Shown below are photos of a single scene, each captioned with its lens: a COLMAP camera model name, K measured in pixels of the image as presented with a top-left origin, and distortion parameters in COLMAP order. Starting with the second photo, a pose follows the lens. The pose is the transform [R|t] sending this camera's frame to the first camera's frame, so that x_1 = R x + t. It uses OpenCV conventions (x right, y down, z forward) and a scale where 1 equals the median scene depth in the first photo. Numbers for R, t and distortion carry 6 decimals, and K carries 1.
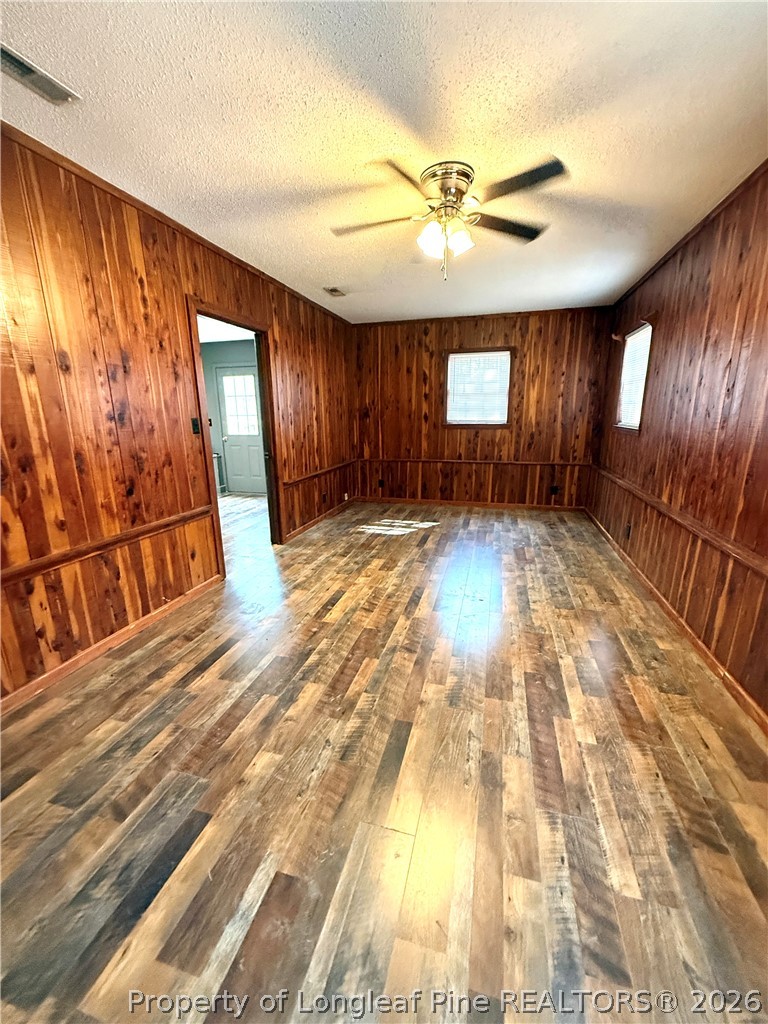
lens RADIAL K [[412.1, 0, 387.5], [0, 412.1, 515.7], [0, 0, 1]] dist [-0.002348, 0.000919]
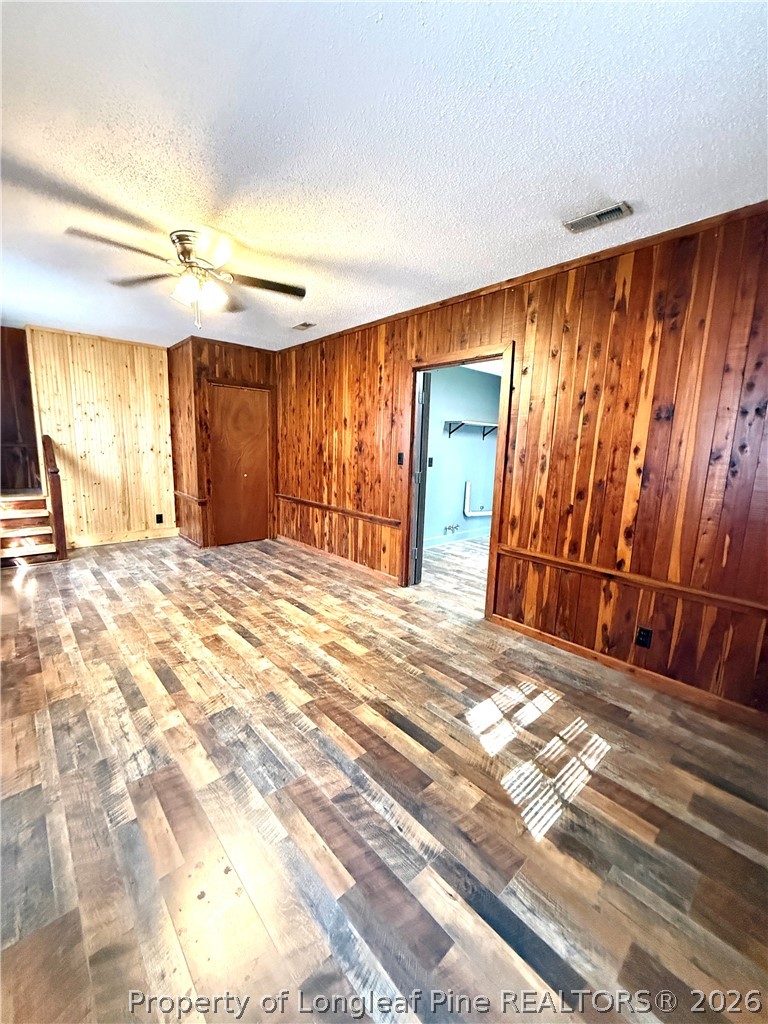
lens RADIAL K [[412.1, 0, 388.8], [0, 412.1, 514.1], [0, 0, 1]] dist [-0.002348, 0.000919]
pose [[-0.538192, 0.129683, -0.832785, 0.757403], [-0.229958, 0.928007, 0.293124, -0.488479], [0.810844, 0.349263, -0.469625, 1.870886]]
